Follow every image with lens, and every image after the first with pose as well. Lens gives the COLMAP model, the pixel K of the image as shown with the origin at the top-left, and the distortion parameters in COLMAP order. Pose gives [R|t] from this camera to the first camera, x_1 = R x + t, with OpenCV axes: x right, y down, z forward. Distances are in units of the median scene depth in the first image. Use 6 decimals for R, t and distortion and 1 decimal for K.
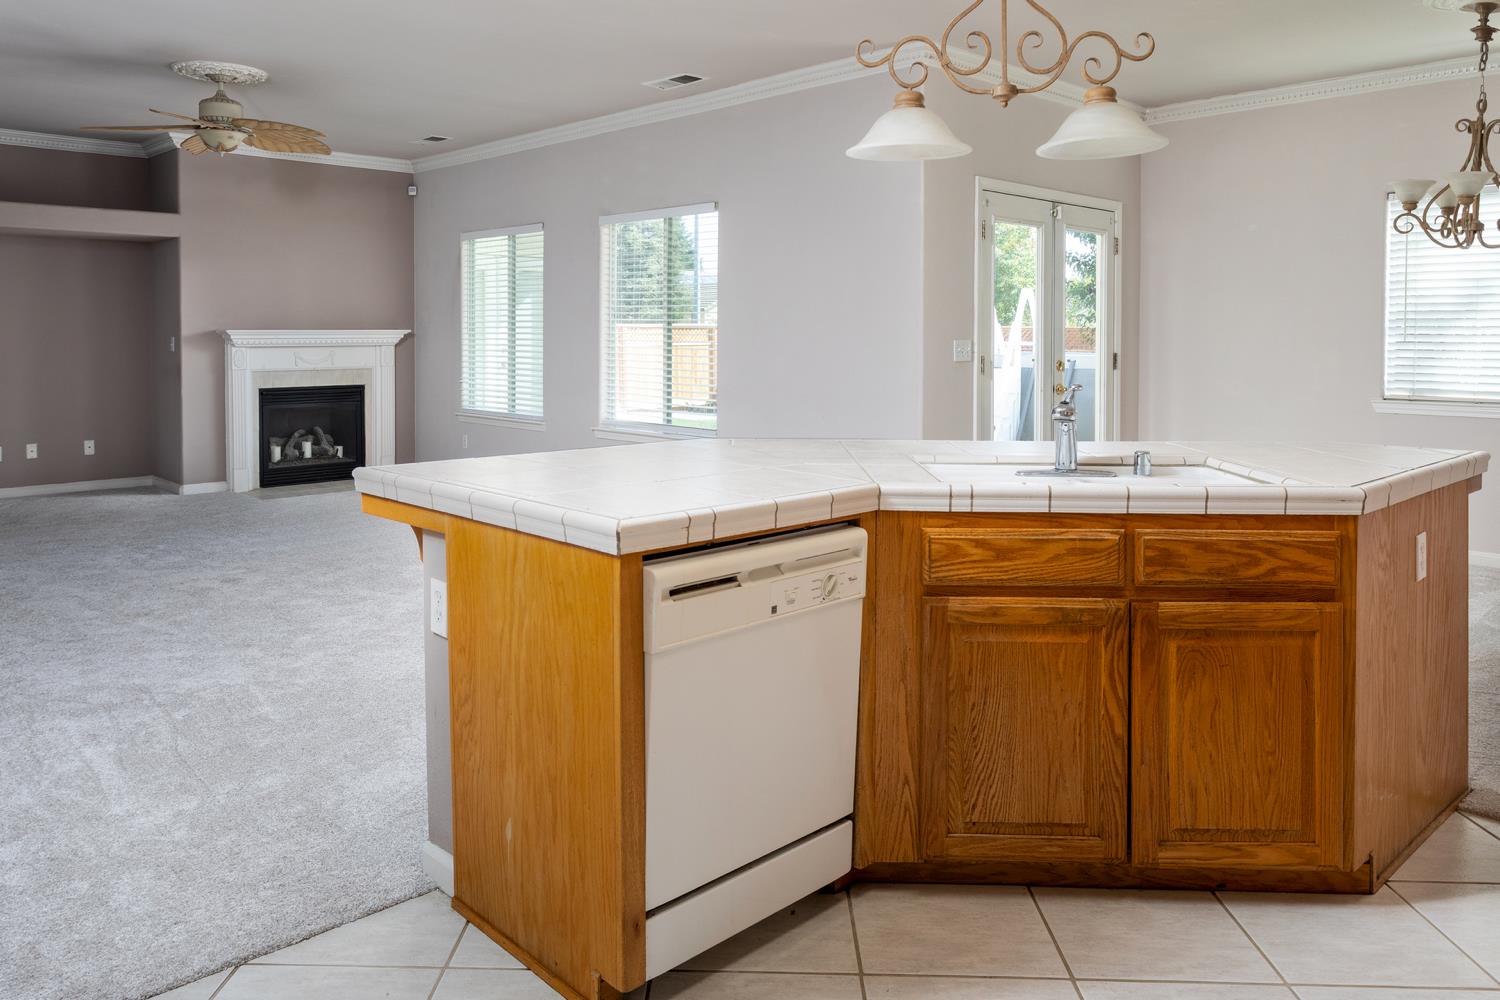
lens RADIAL K [[1092.1, 0, 736.8], [0, 1092.1, 358.7], [0, 0, 1]] dist [0.000033, 0.001835]
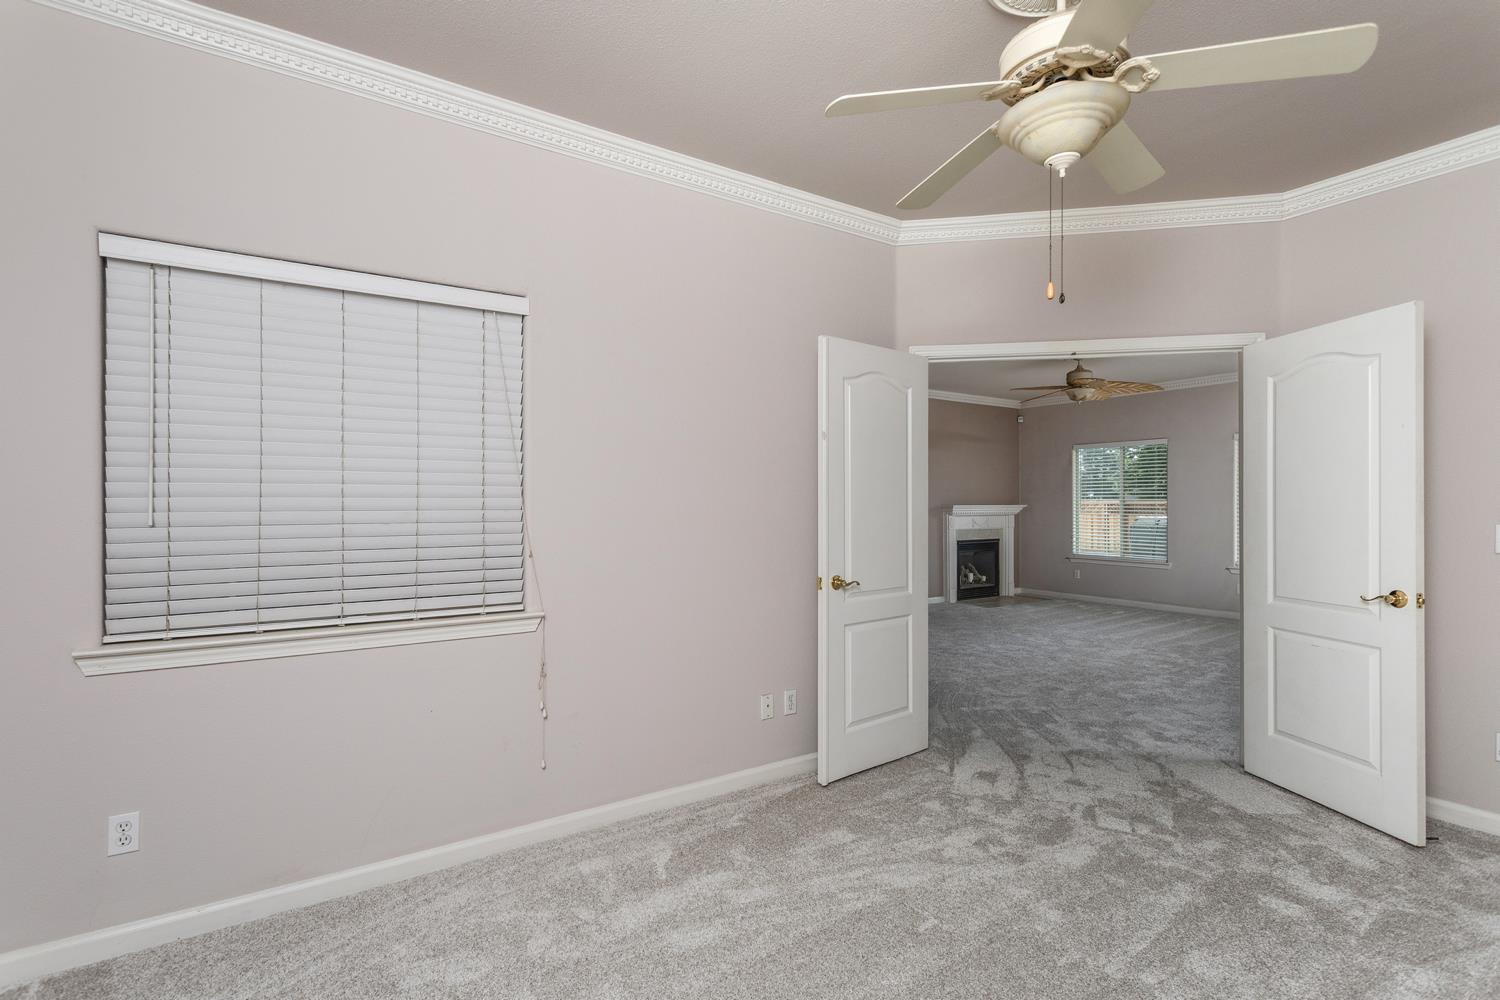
lens RADIAL K [[707.7, 0, 746.6], [0, 707.7, 496.1], [0, 0, 1]] dist [0.010623, 0.001147]
pose [[0.983645, -0.003104, -0.180089, -0.558816], [-0.003066, 0.999418, -0.033970, -0.002728], [0.180090, 0.033966, 0.983064, -0.118623]]
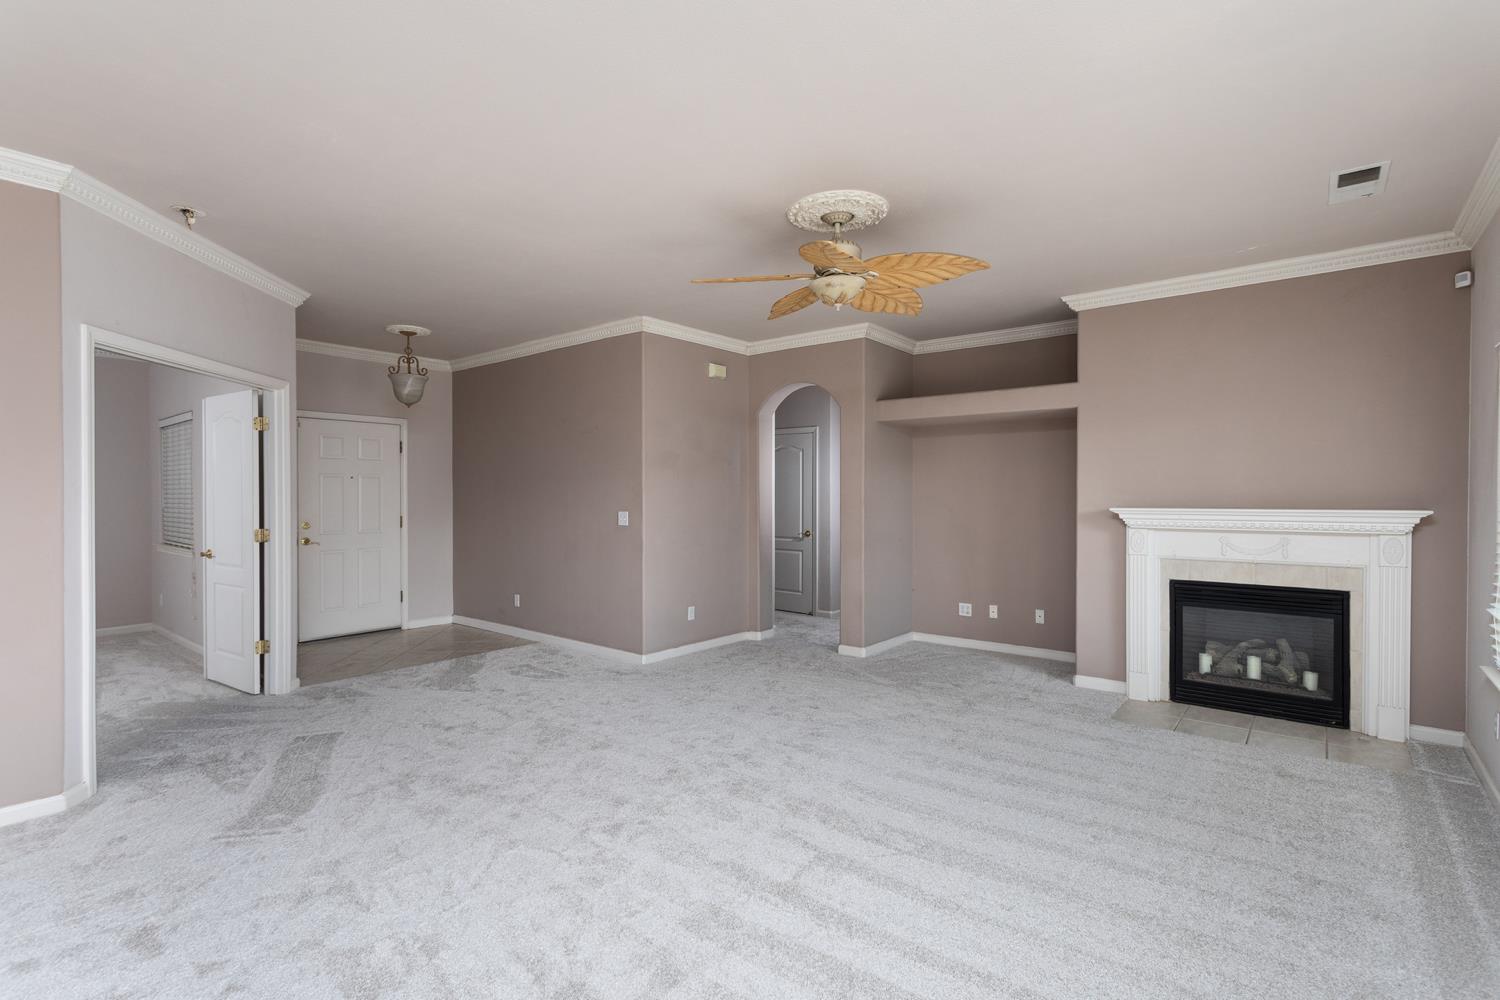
lens RADIAL K [[707.7, 0, 746.3], [0, 707.7, 501.8], [0, 0, 1]] dist [0.010623, 0.001147]
pose [[0.124089, 0.009191, -0.992229, 0.051077], [-0.024003, 0.999692, 0.006259, -0.026598], [0.991981, 0.023040, 0.124272, 0.617949]]
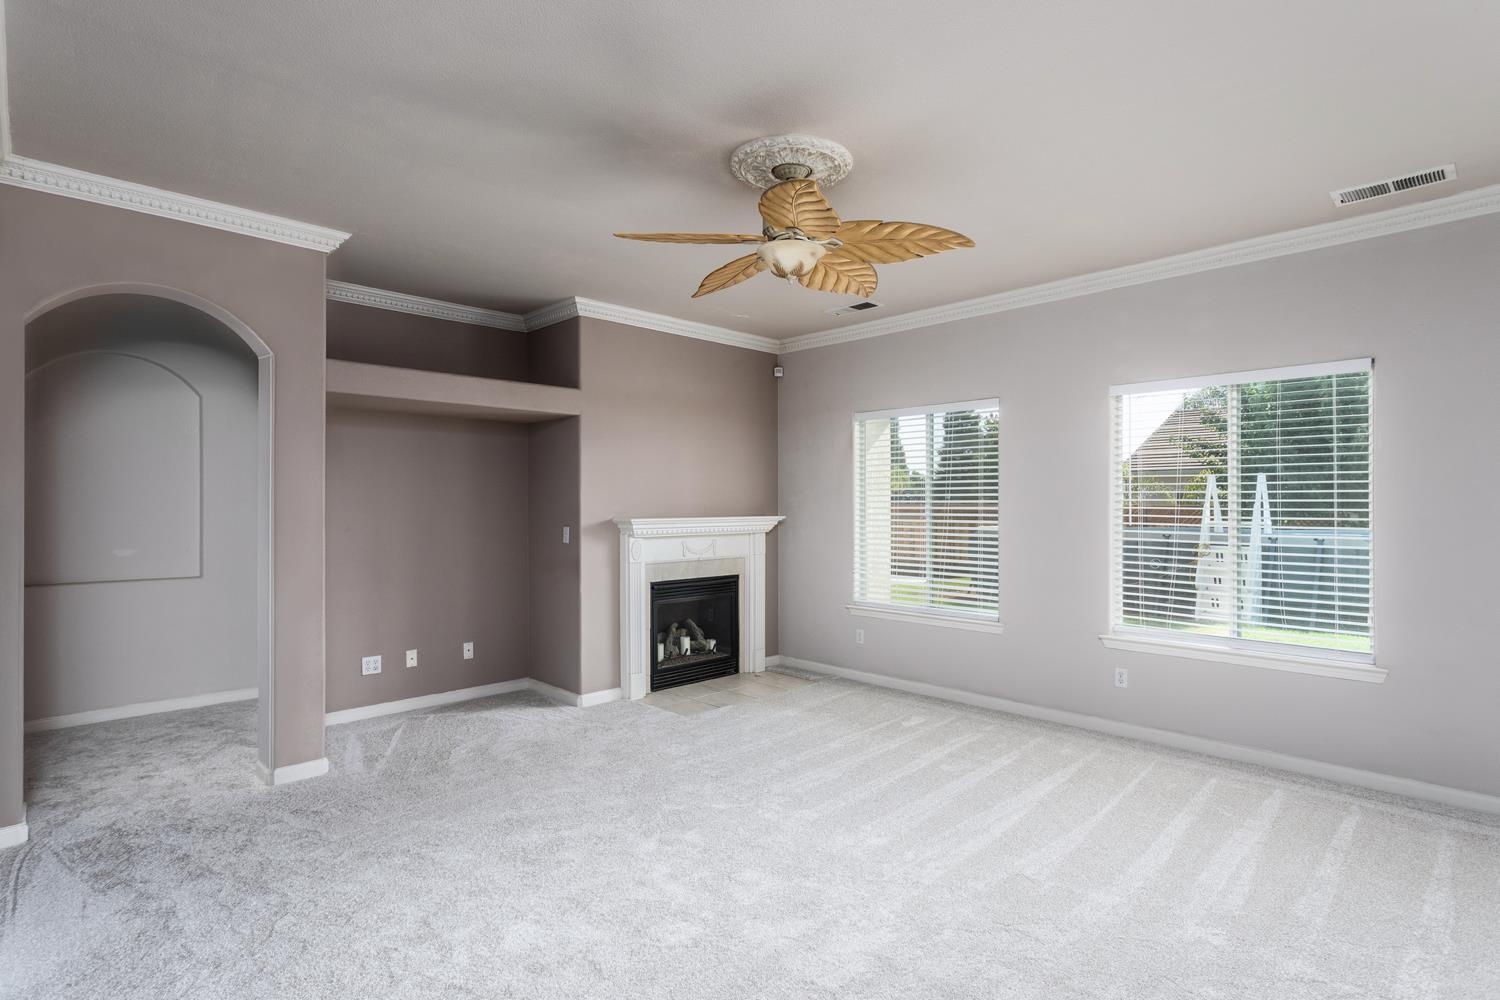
lens RADIAL K [[754.3, 0, 751.6], [0, 754.3, 500.0], [0, 0, 1]] dist [0.005711, -0.000249]
pose [[0.999974, -0.002446, 0.006794, -0.357966], [0.002675, 0.999420, -0.033940, -0.019749], [-0.006707, 0.033958, 0.999401, 0.369621]]
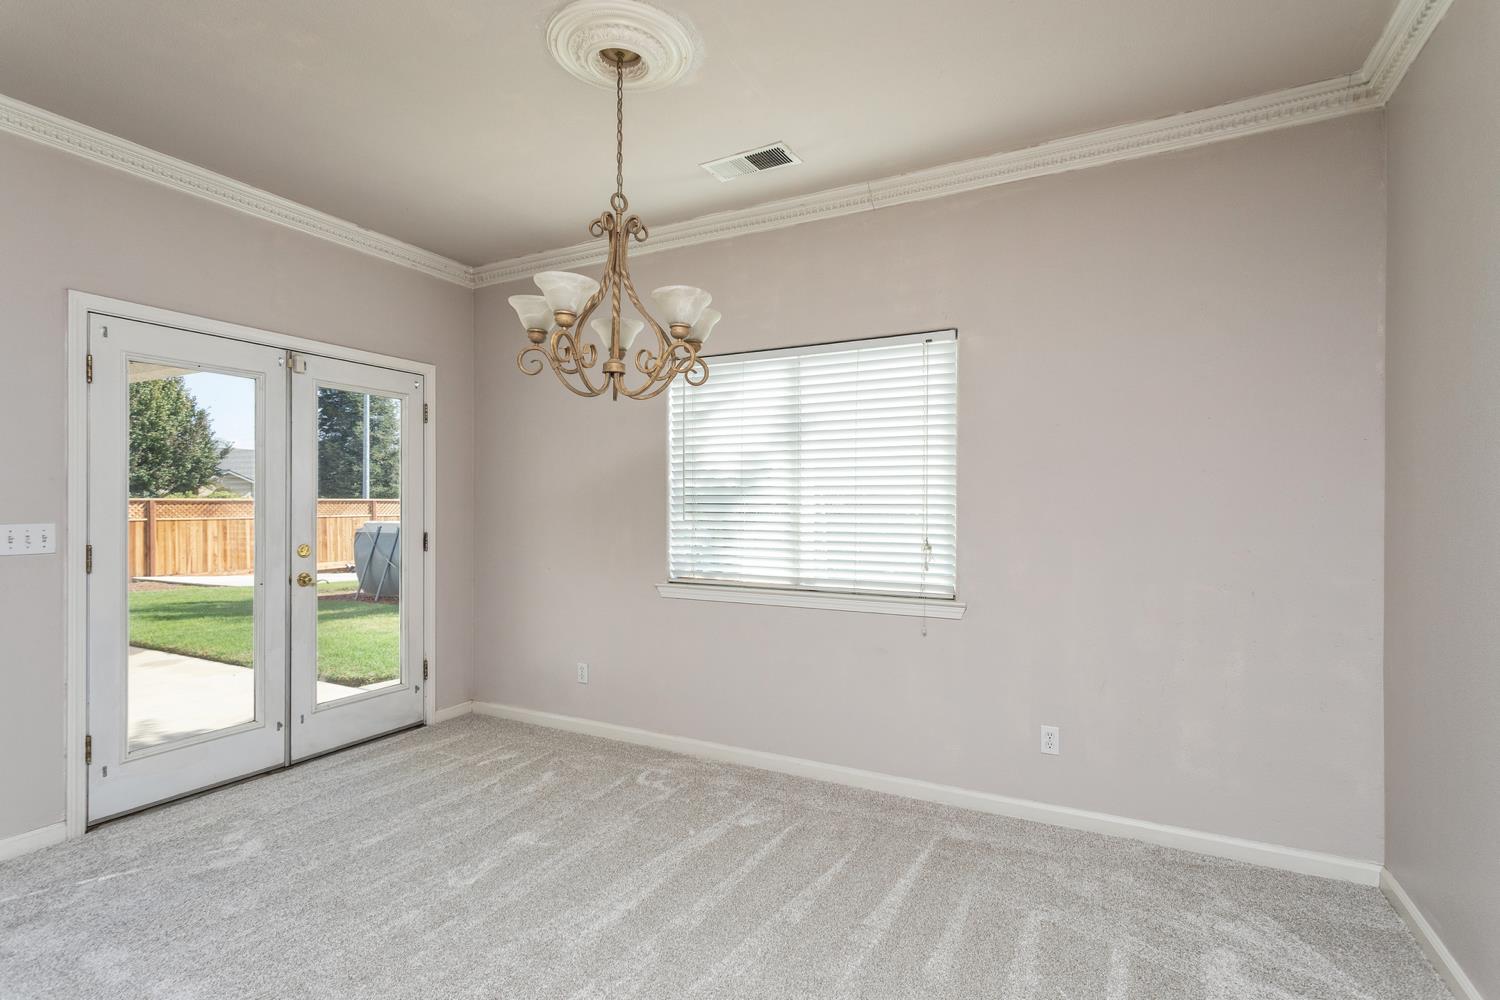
lens RADIAL K [[707.7, 0, 758.3], [0, 707.7, 508.4], [0, 0, 1]] dist [0.010623, 0.001147]
pose [[0.945918, -0.000125, 0.324407, 0.343354], [0.006270, 0.999820, -0.017896, -0.010595], [-0.324347, 0.018962, 0.945748, 0.294227]]
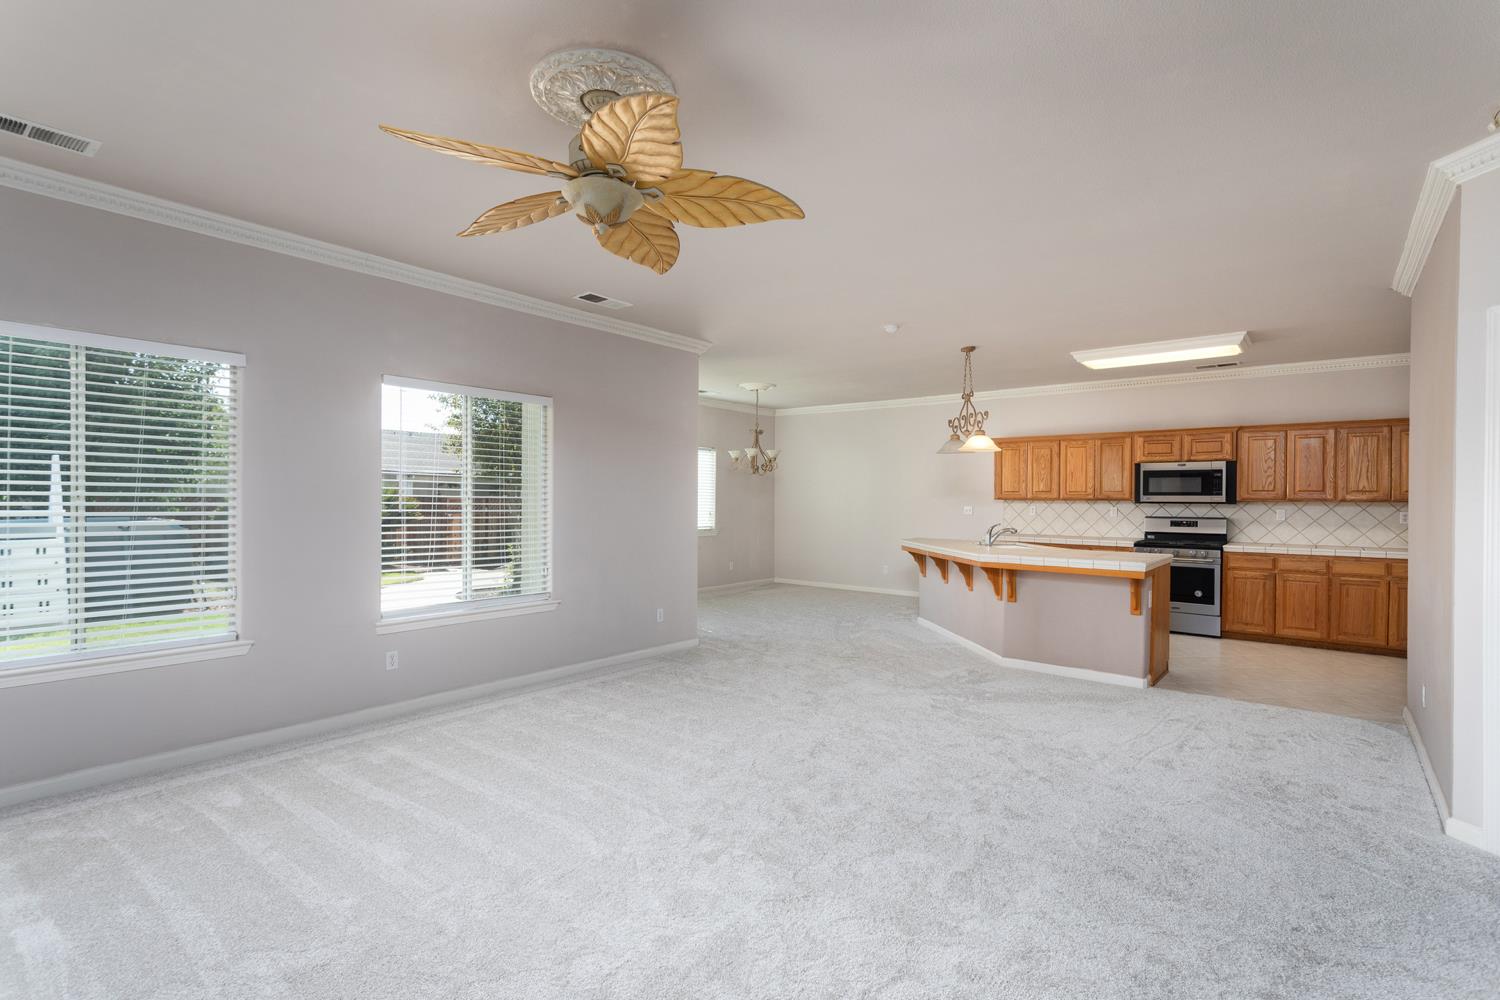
lens RADIAL K [[707.7, 0, 746.4], [0, 707.7, 502.9], [0, 0, 1]] dist [0.010623, 0.001147]
pose [[-0.122903, -0.010855, 0.992359, -0.625891], [0.015275, 0.999801, 0.012828, -0.028523], [-0.992301, 0.016735, -0.122713, 0.696846]]
